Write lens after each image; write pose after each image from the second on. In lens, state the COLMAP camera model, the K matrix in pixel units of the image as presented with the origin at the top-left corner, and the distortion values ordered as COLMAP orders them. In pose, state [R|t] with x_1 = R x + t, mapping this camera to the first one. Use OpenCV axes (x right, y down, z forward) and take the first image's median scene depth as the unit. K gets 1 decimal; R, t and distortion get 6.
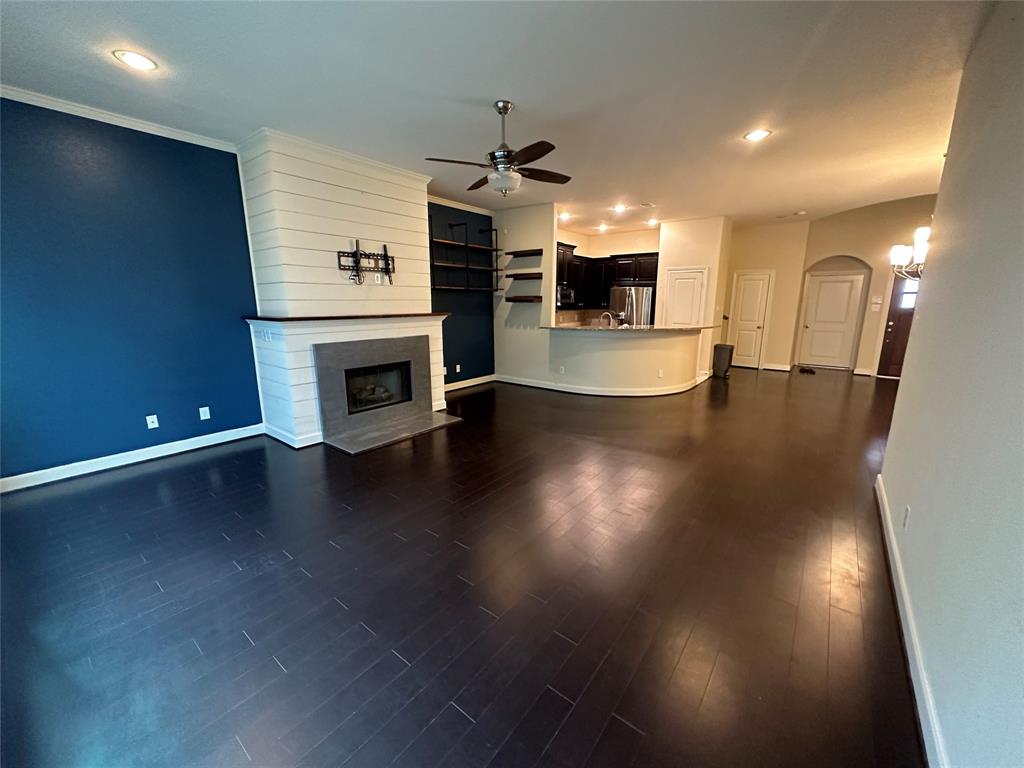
lens RADIAL K [[407.6, 0, 510.3], [0, 407.6, 381.0], [0, 0, 1]] dist [-0.003167, 0.000776]
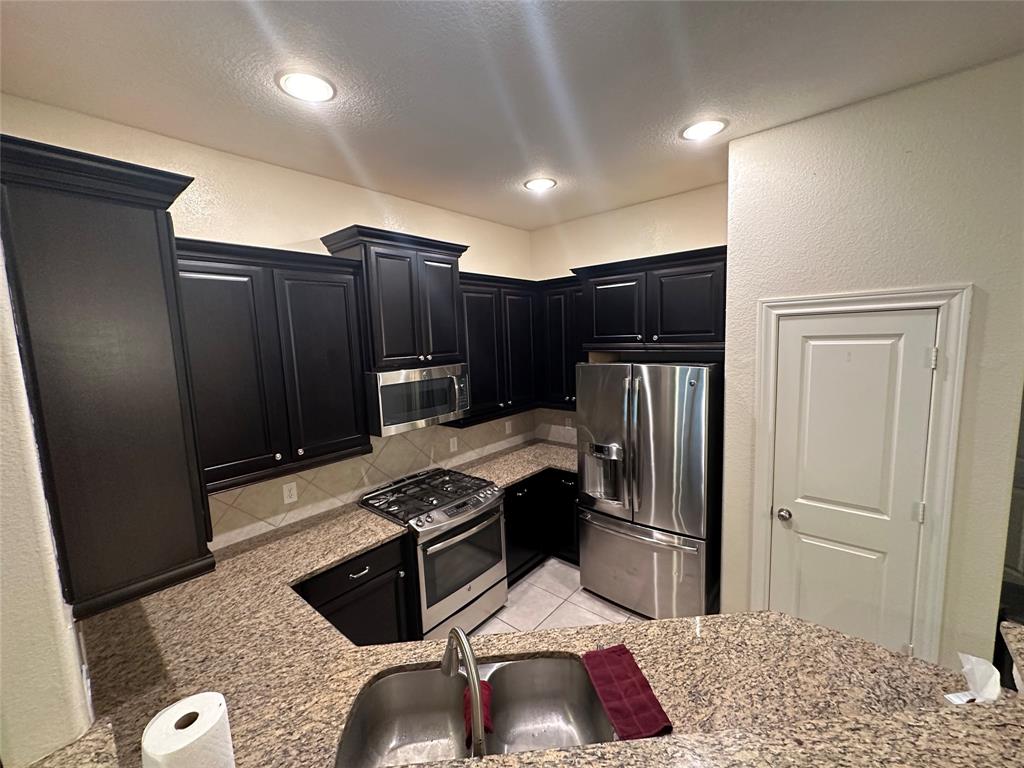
lens RADIAL K [[407.6, 0, 512.6], [0, 407.6, 380.6], [0, 0, 1]] dist [-0.003167, 0.000776]
pose [[0.998717, -0.034848, -0.036742, 0.223237], [0.031860, 0.996366, -0.078995, -0.206280], [0.039361, 0.077723, 0.996198, 0.724102]]
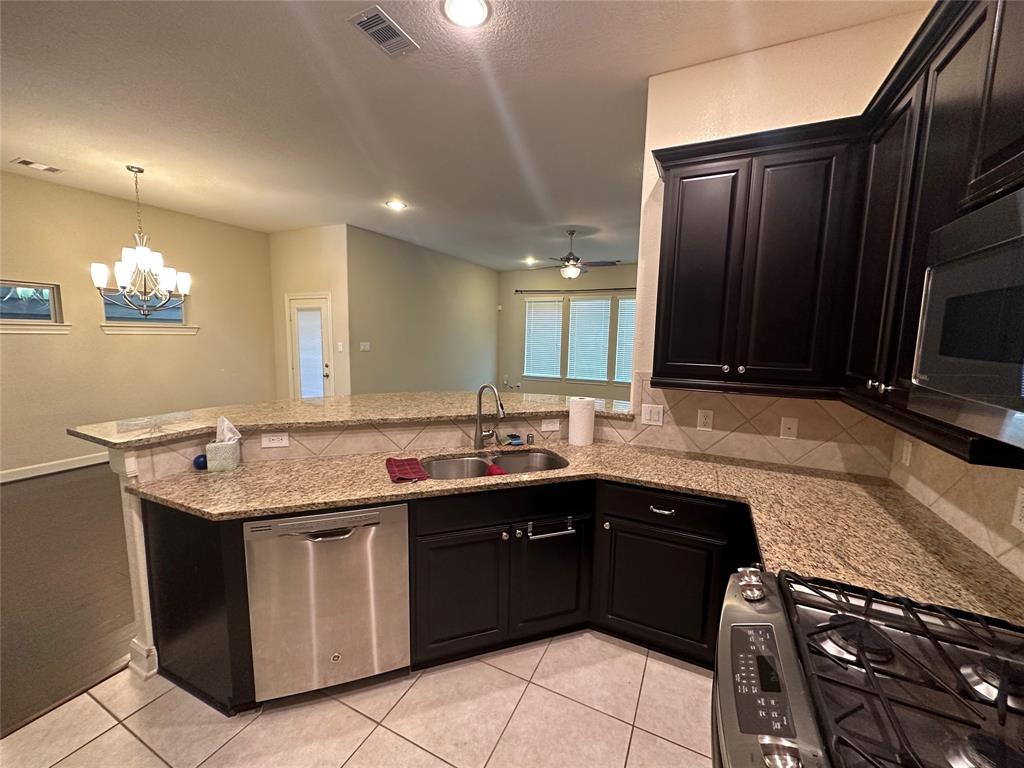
lens RADIAL K [[407.6, 0, 503.8], [0, 407.6, 385.7], [0, 0, 1]] dist [-0.003167, 0.000776]
pose [[-0.978107, 0.001183, -0.208098, 0.249834], [-0.064063, 0.949709, 0.306509, -0.225413], [0.197996, 0.313130, -0.928842, 1.116423]]
